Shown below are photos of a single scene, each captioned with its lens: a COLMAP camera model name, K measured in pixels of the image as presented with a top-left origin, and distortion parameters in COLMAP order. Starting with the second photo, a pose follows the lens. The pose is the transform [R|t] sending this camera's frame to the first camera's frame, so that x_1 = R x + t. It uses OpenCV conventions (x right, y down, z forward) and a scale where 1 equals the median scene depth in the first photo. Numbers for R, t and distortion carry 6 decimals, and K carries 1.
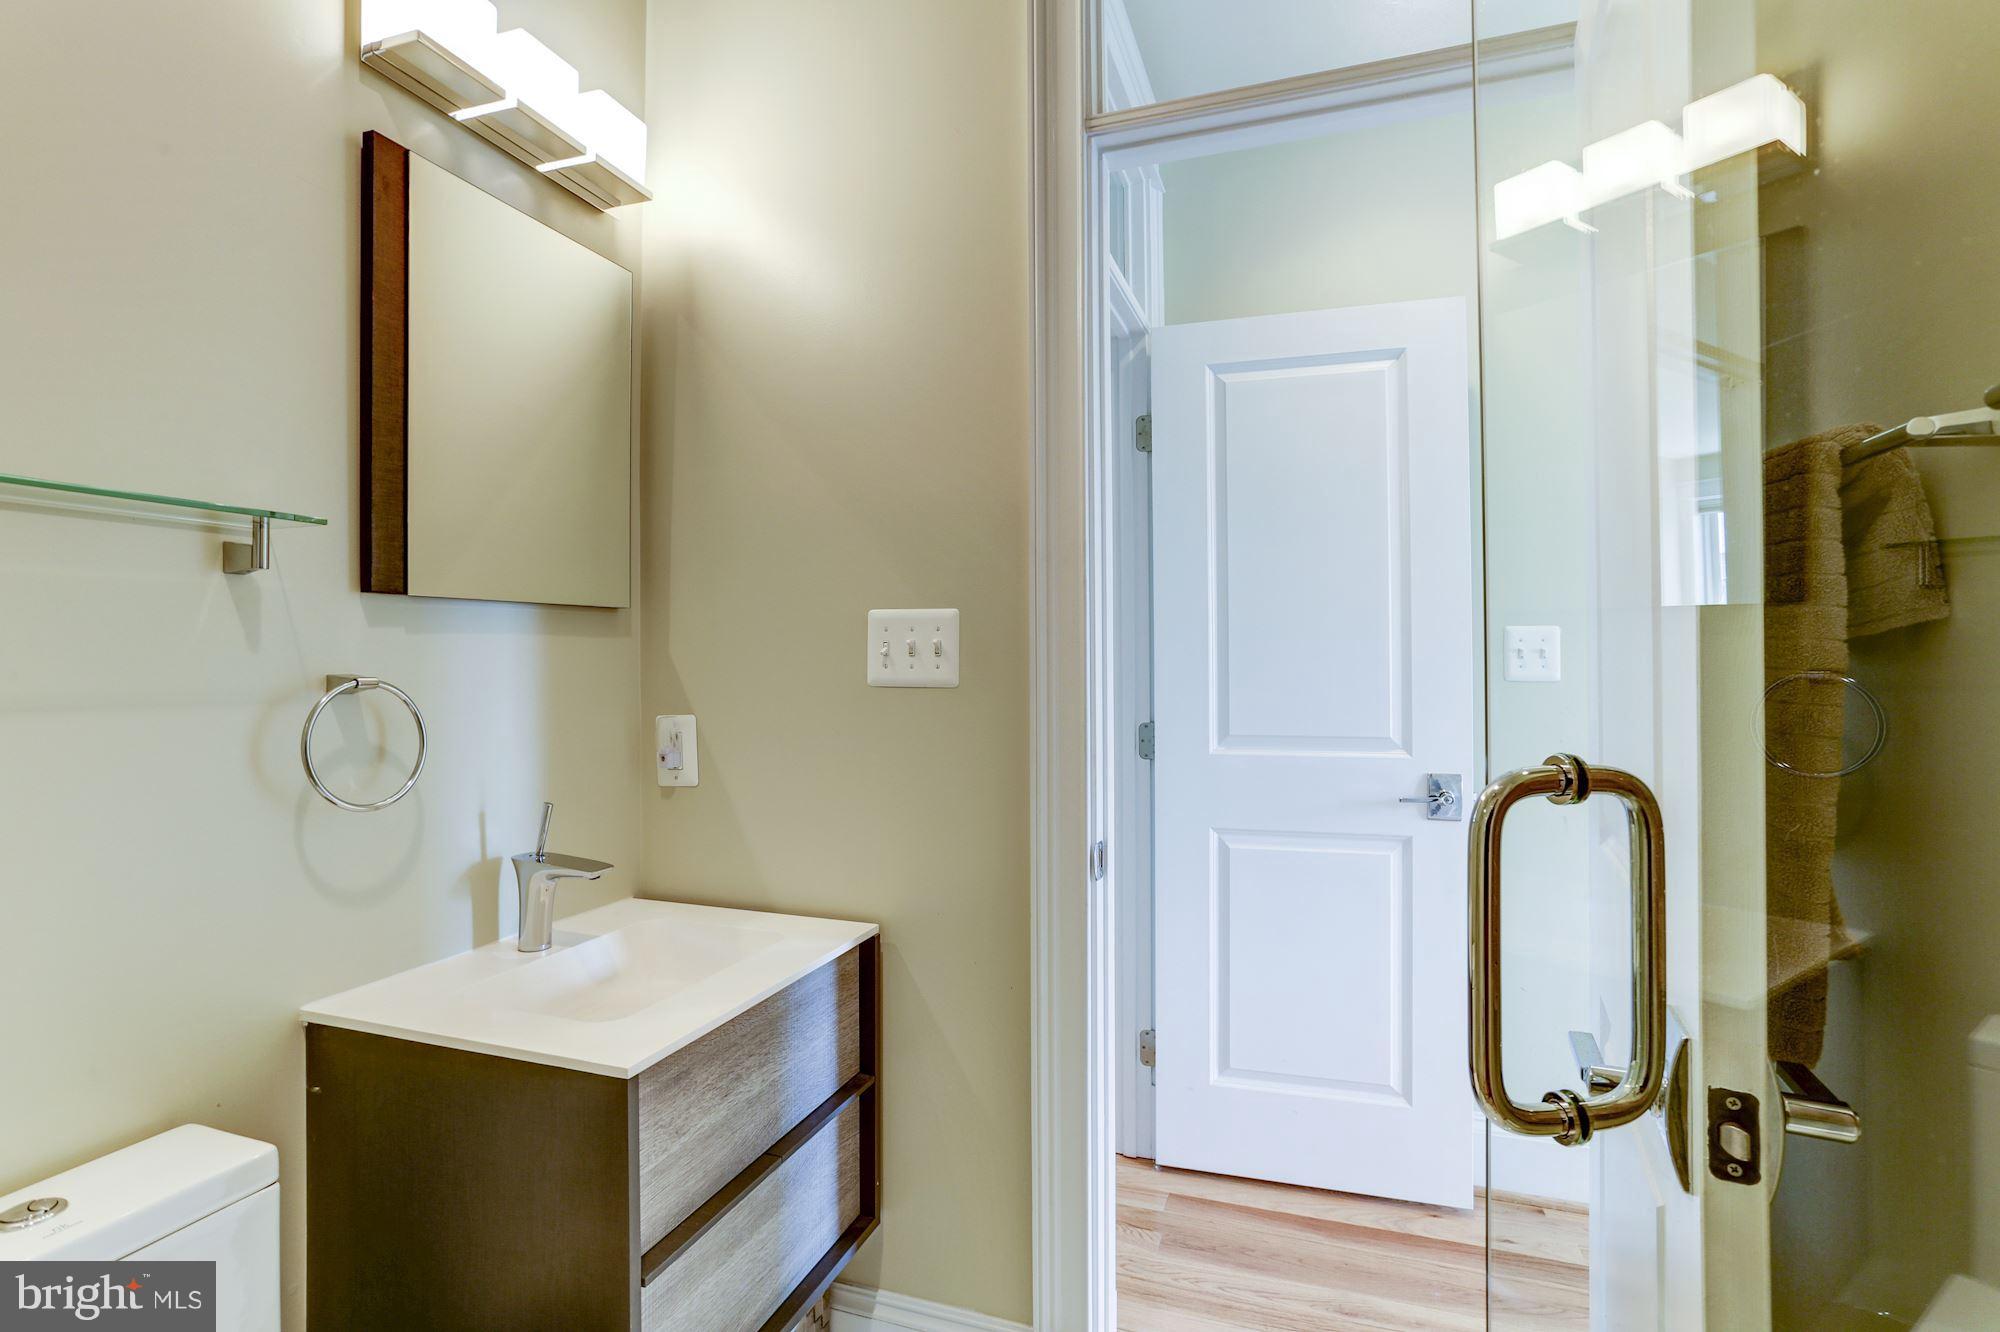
lens RADIAL K [[960.6, 0, 1000.0], [0, 960.6, 666.0], [0, 0, 1]] dist [-0.028338, -0.000023]
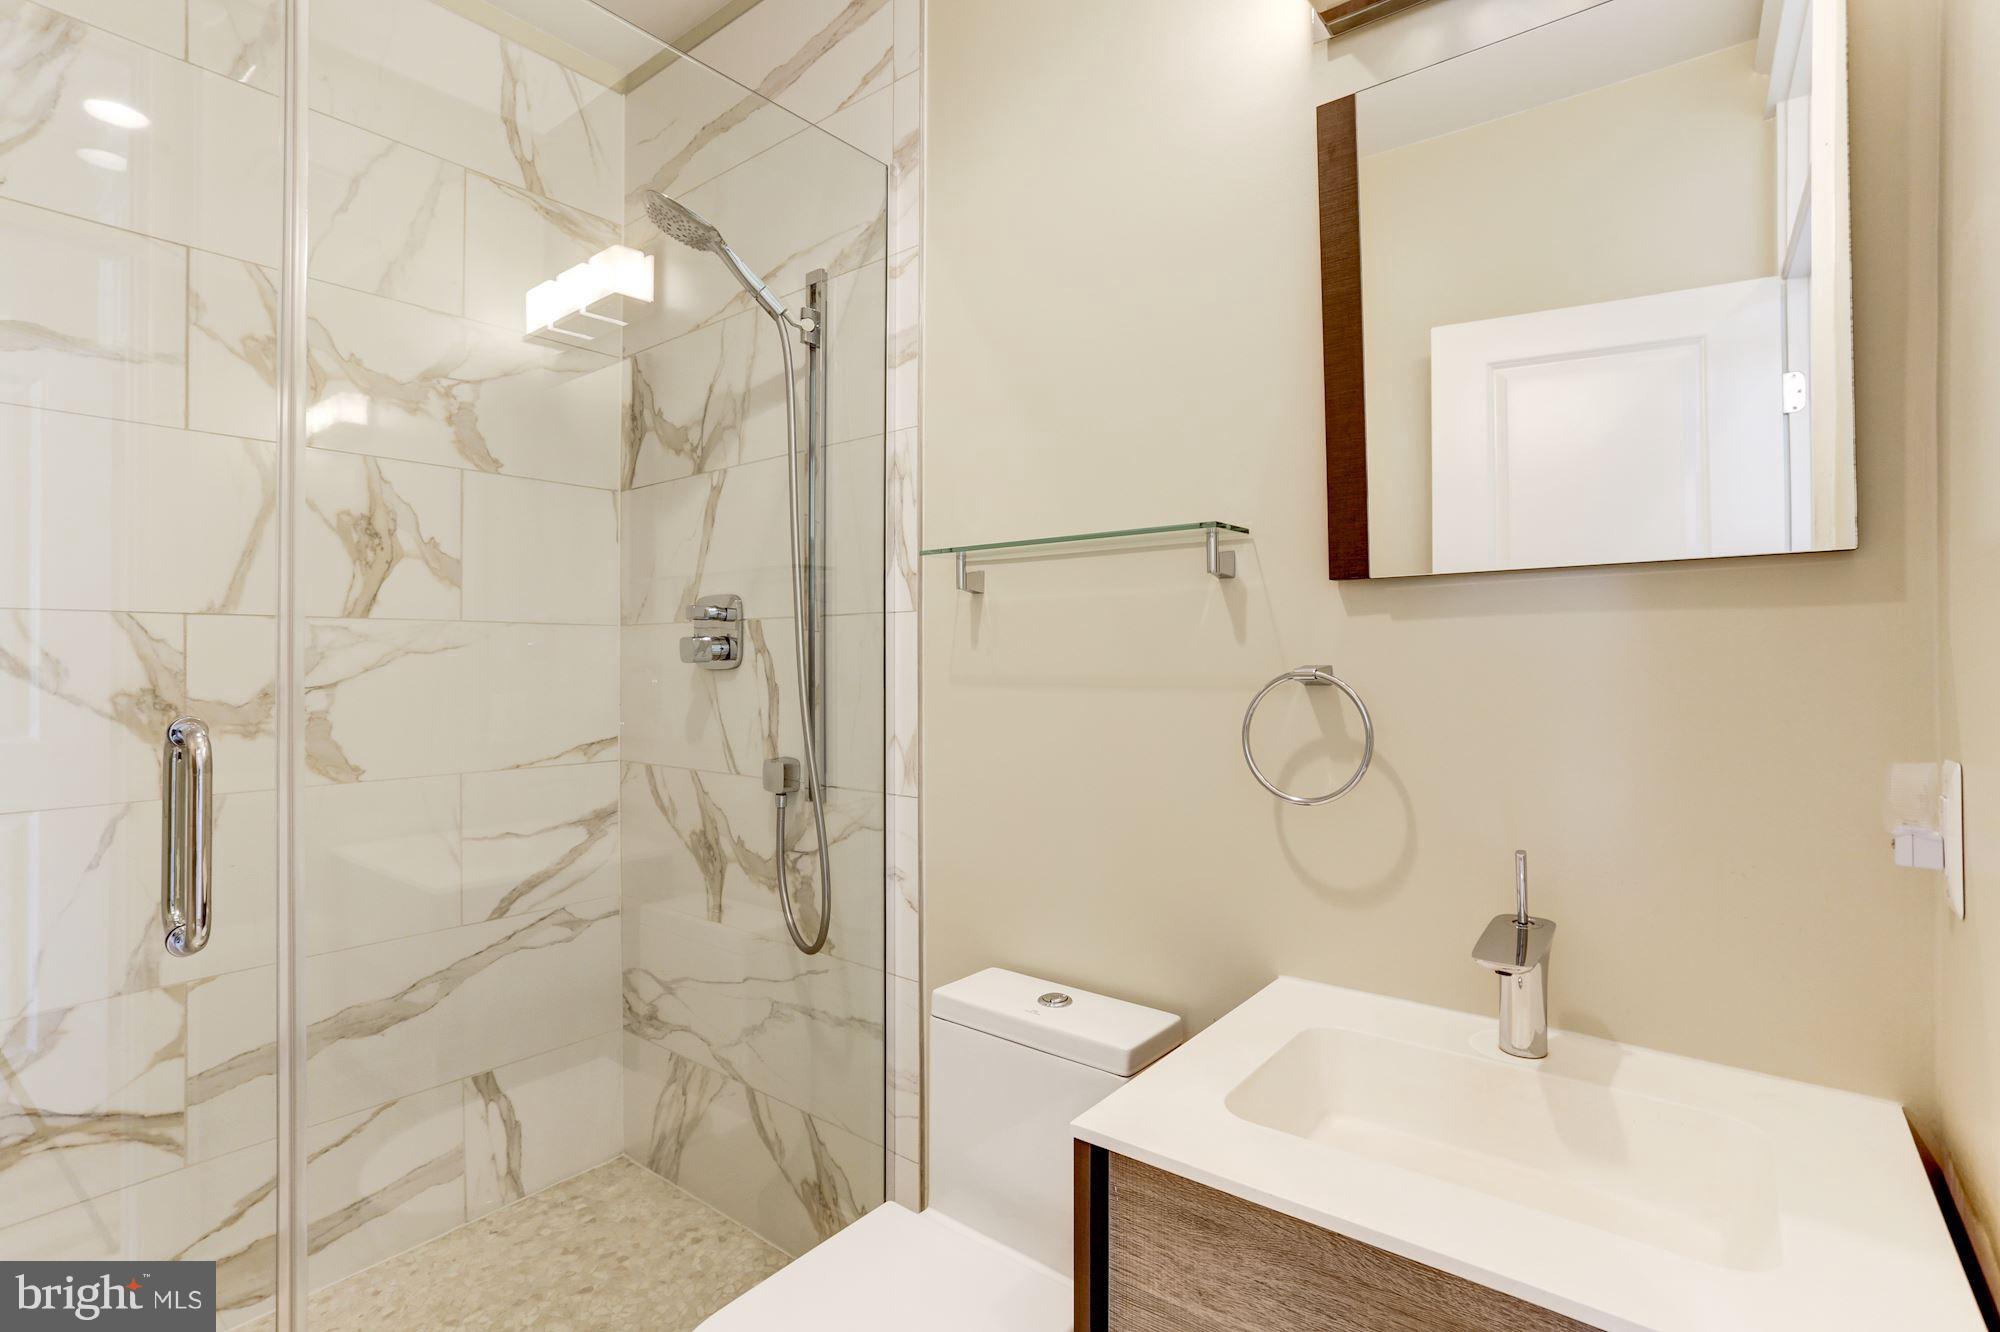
lens RADIAL K [[960.6, 0, 1000.0], [0, 960.6, 666.0], [0, 0, 1]] dist [-0.028338, -0.000023]
pose [[-0.333314, 0.008447, -0.942778, 0.391016], [-0.001554, 0.999954, 0.009509, -0.000323], [0.942814, 0.004635, -0.333286, 1.078532]]
